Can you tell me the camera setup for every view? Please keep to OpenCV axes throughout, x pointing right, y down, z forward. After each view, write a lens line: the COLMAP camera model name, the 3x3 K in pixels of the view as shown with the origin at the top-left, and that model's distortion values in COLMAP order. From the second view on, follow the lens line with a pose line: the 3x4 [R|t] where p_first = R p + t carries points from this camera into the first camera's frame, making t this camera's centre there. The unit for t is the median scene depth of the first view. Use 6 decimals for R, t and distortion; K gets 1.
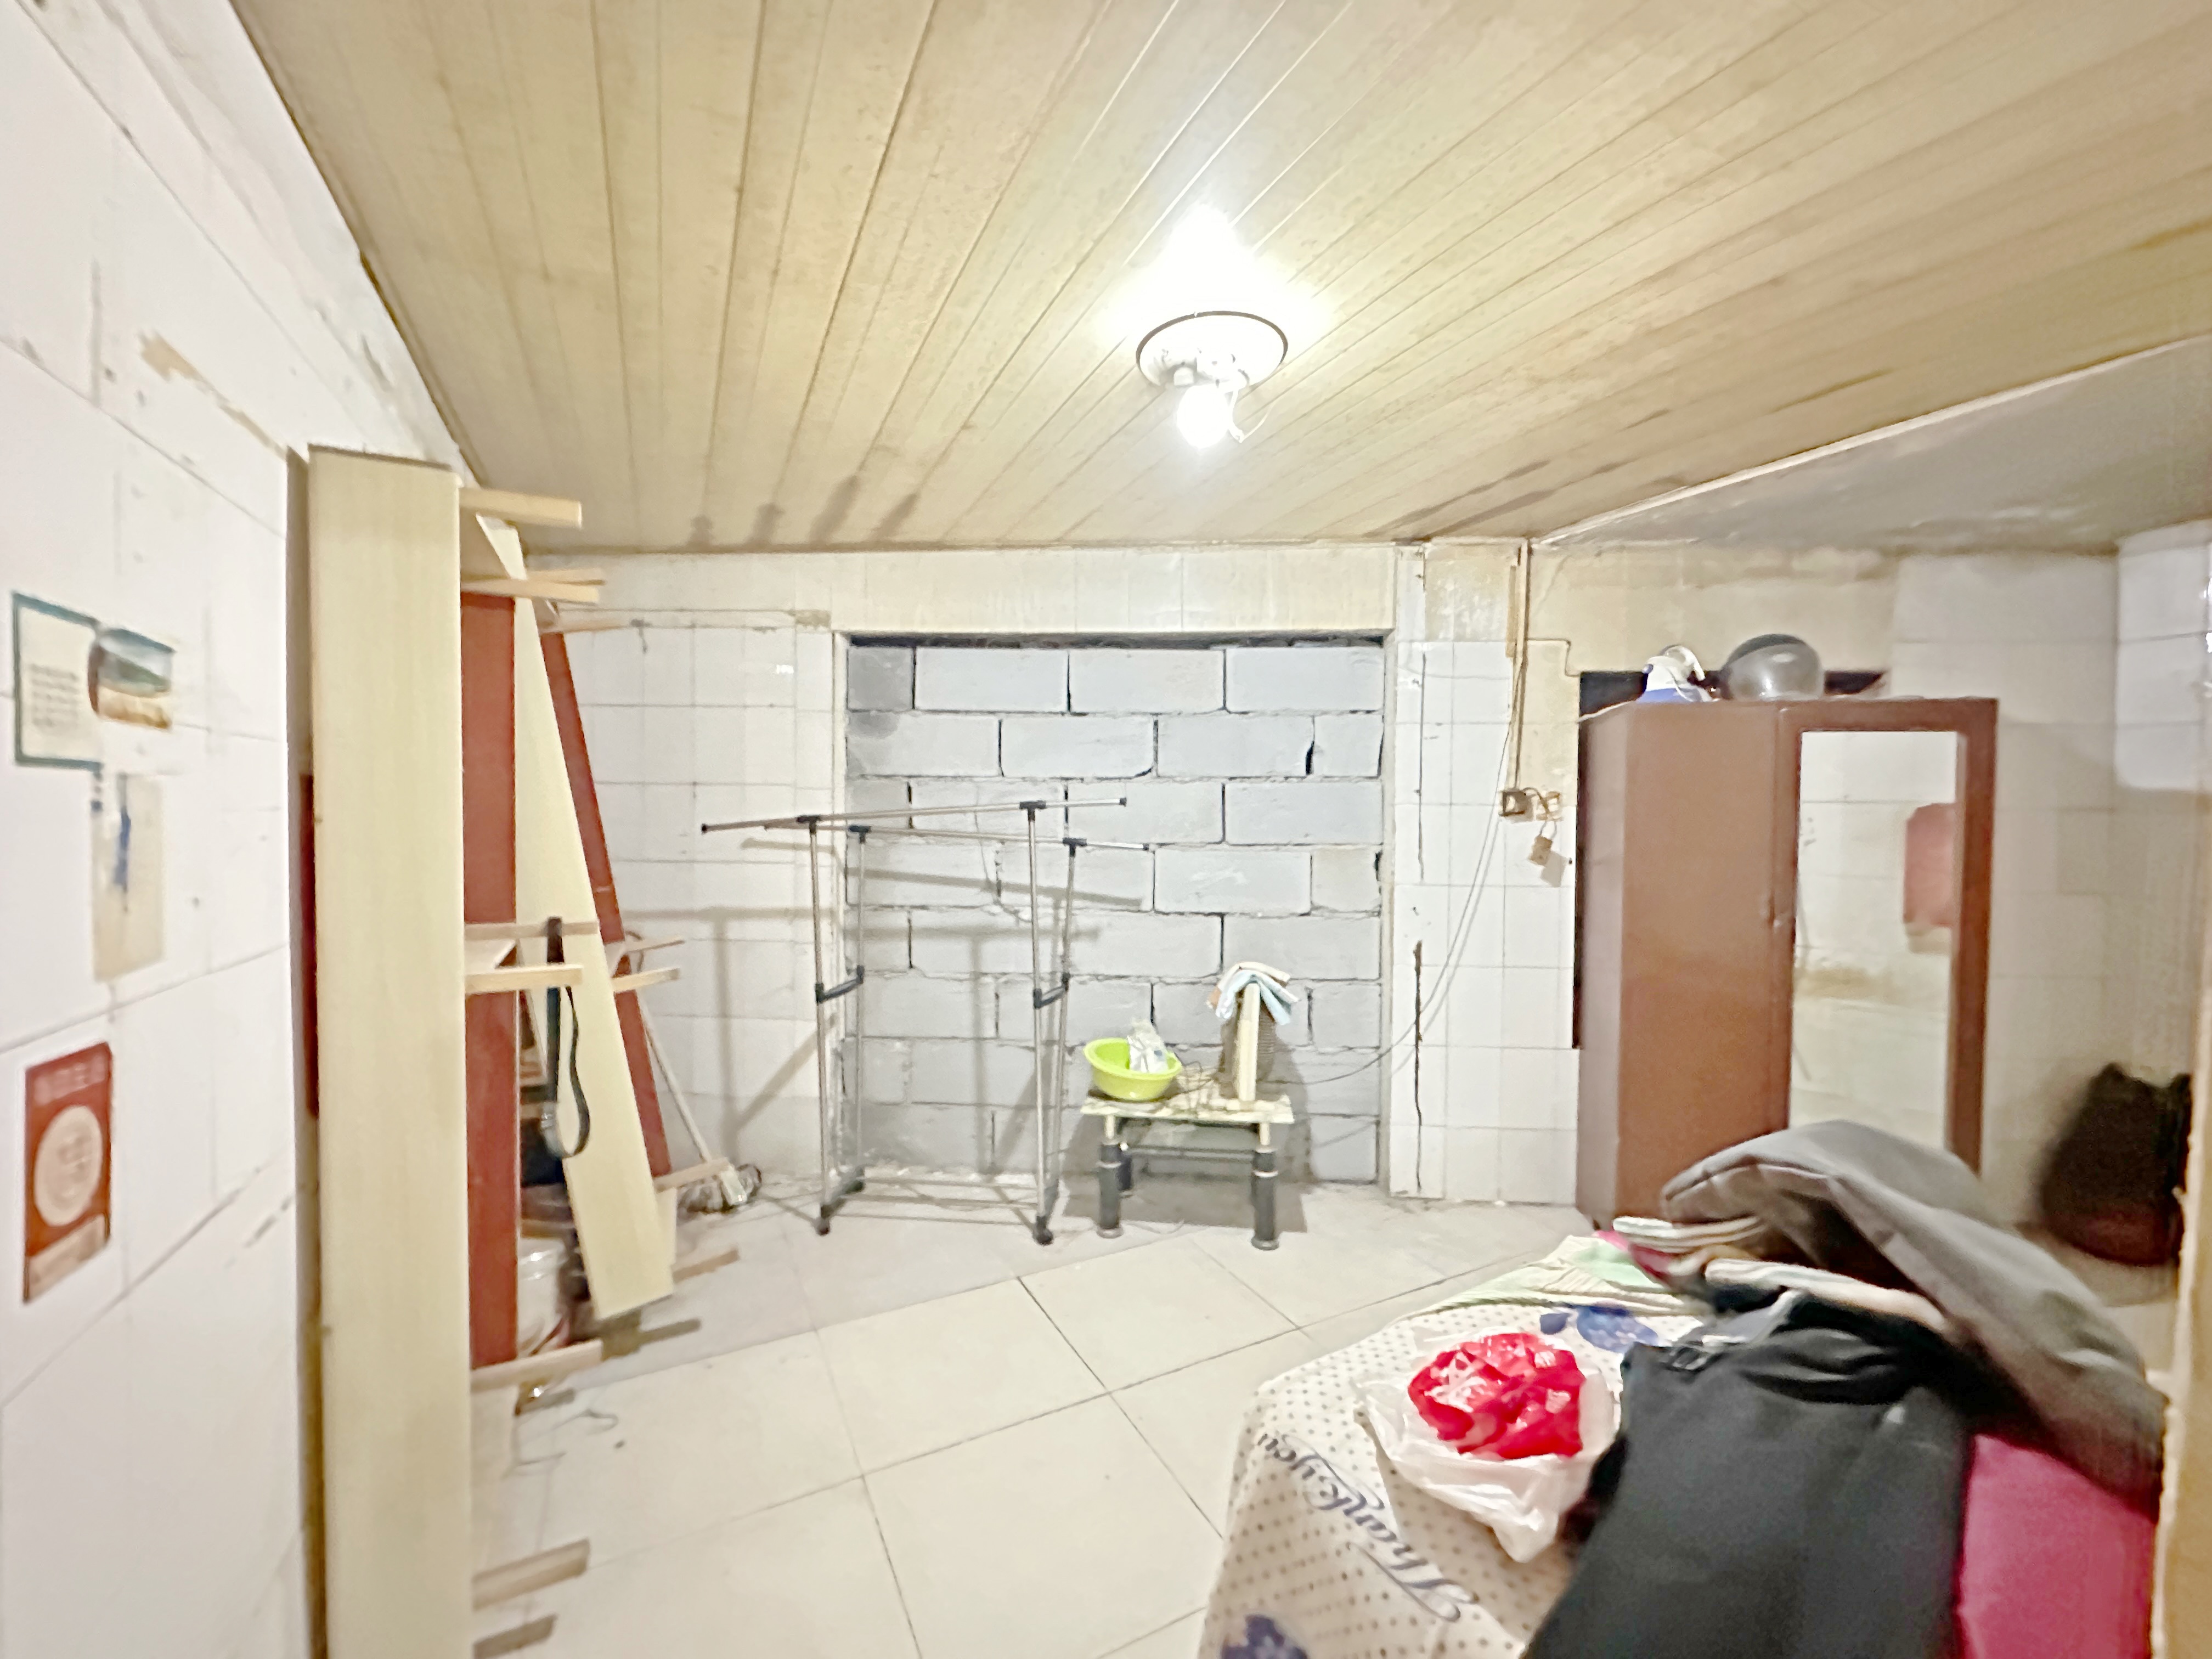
lens RADIAL K [[886.4, 0, 1105.0], [0, 886.4, 827.9], [0, 0, 1]] dist [0.002213, 0.000449]
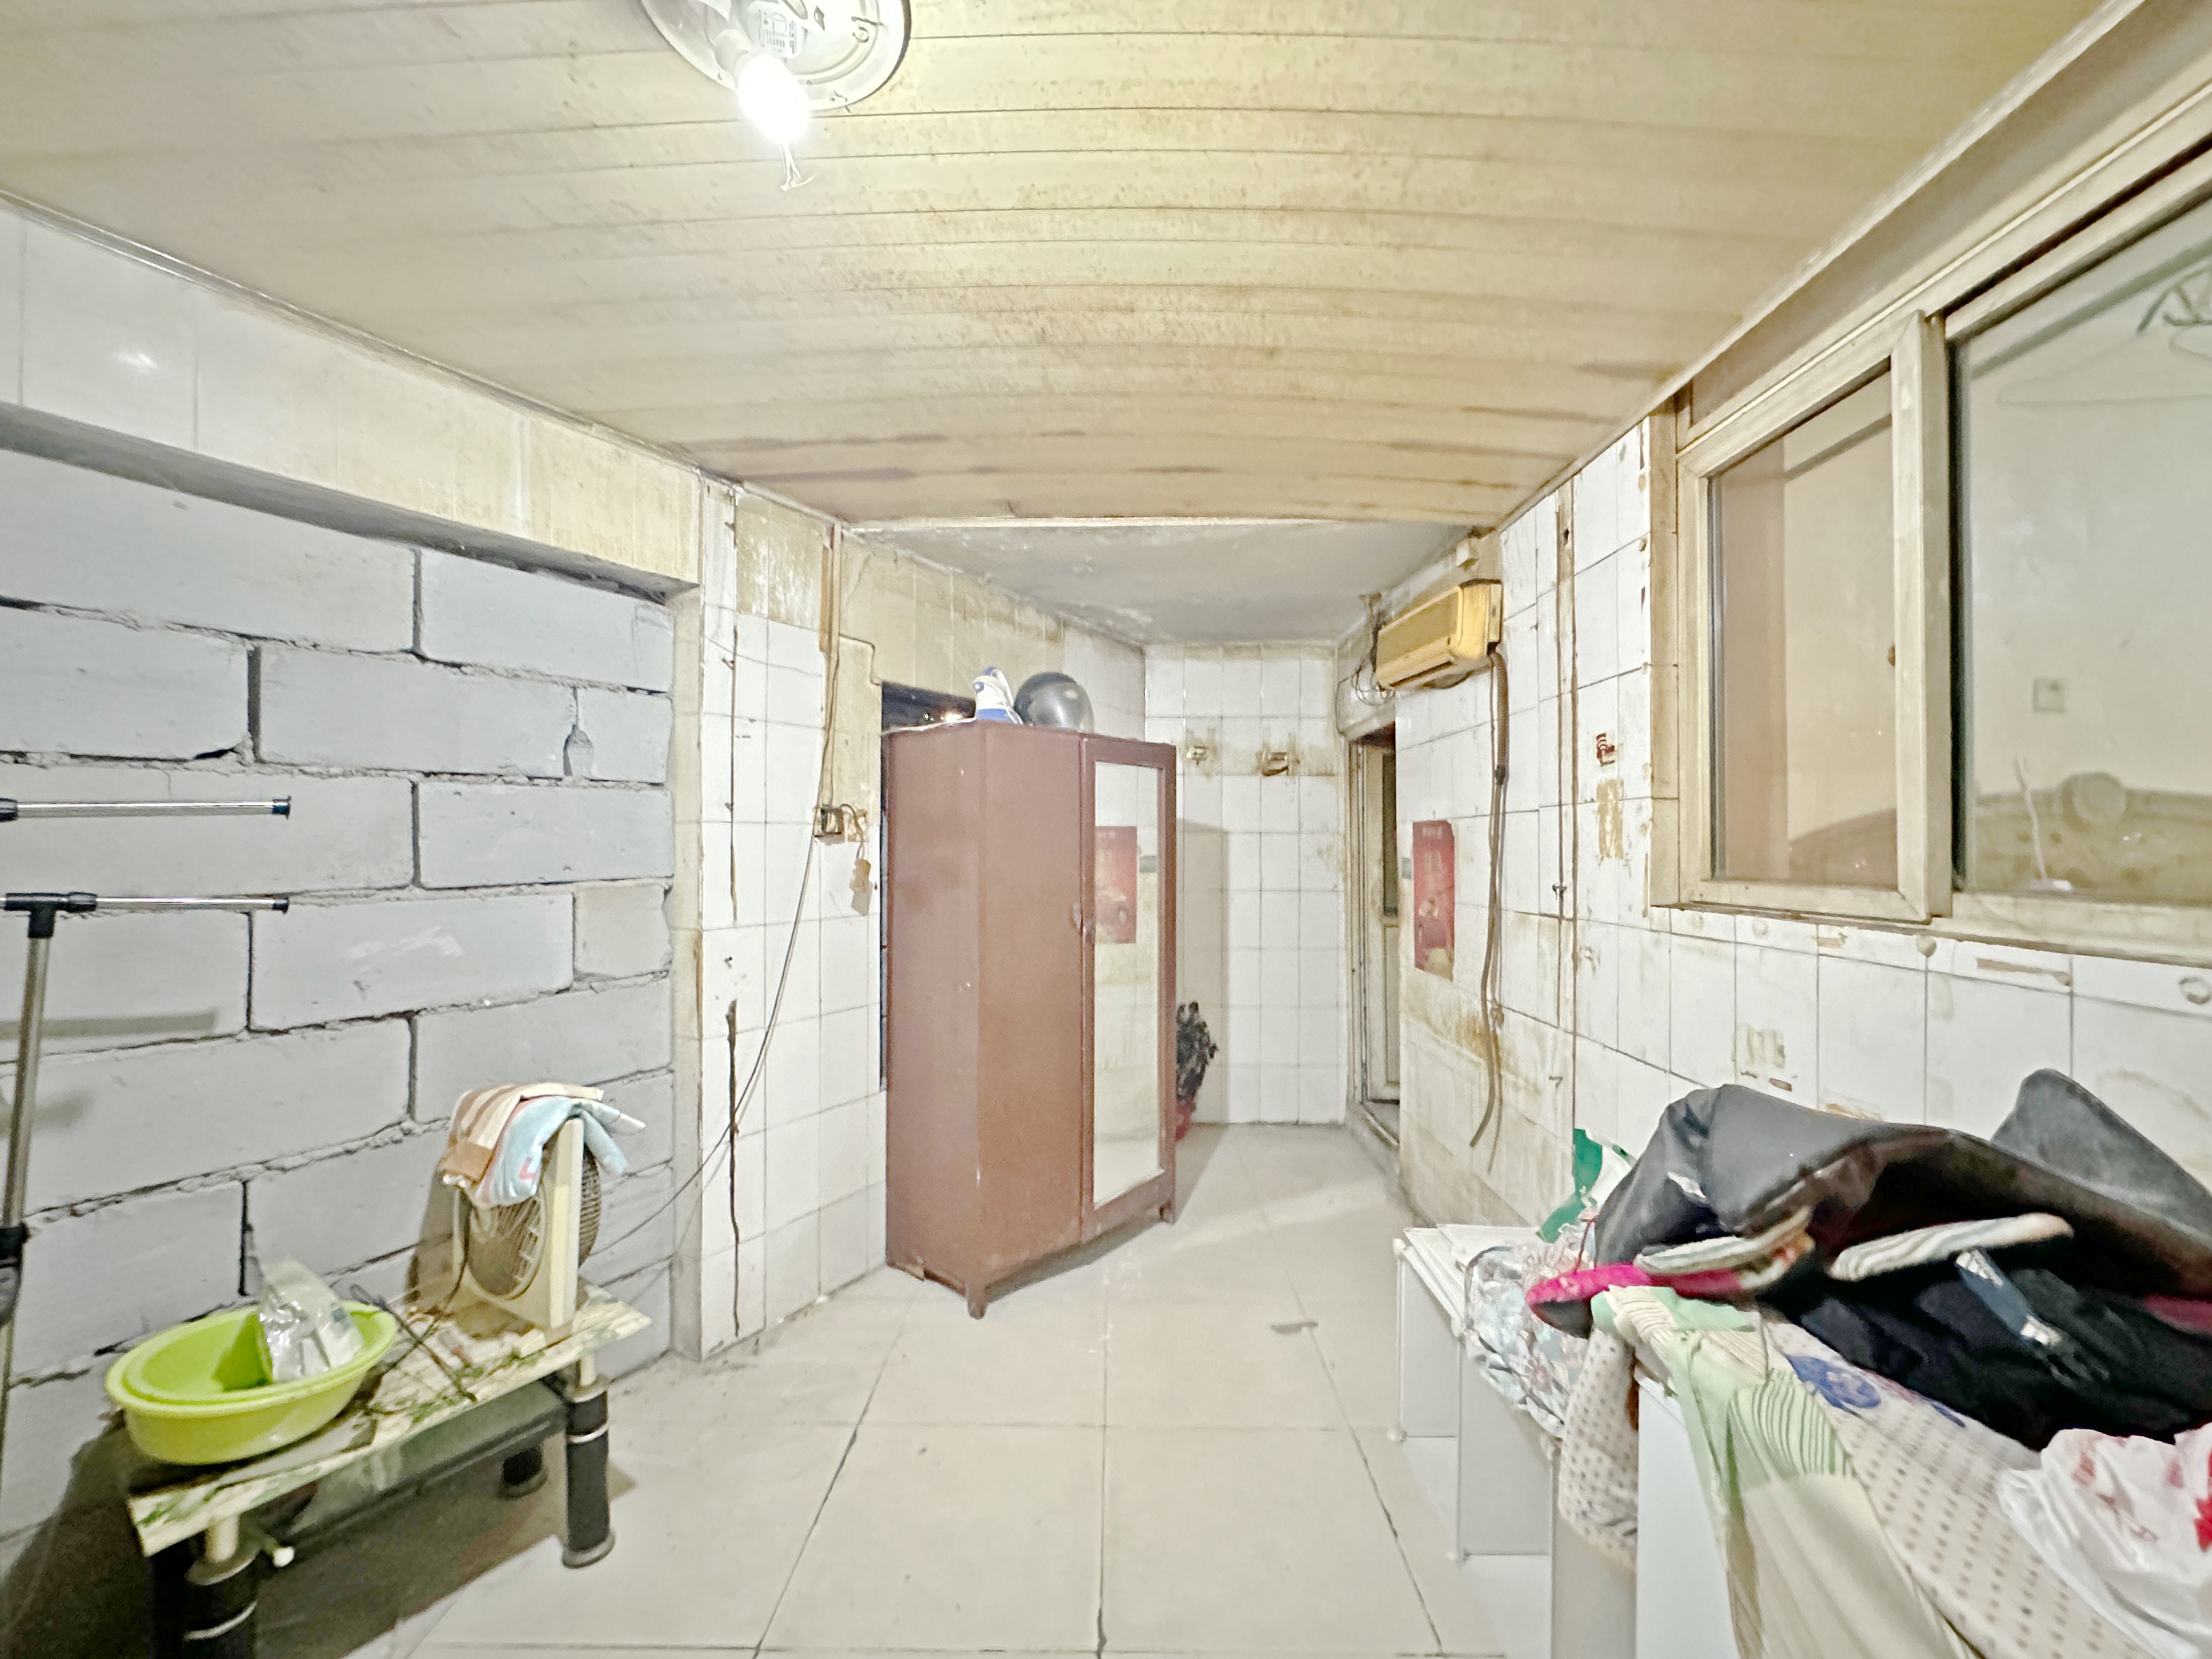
lens RADIAL K [[886.4, 0, 1103.9], [0, 886.4, 828.7], [0, 0, 1]] dist [0.002213, 0.000449]
pose [[0.467322, 0.004044, 0.884078, -0.173136], [0.024001, 0.999563, -0.017259, 0.000020], [-0.883761, 0.029284, 0.467021, 0.362669]]
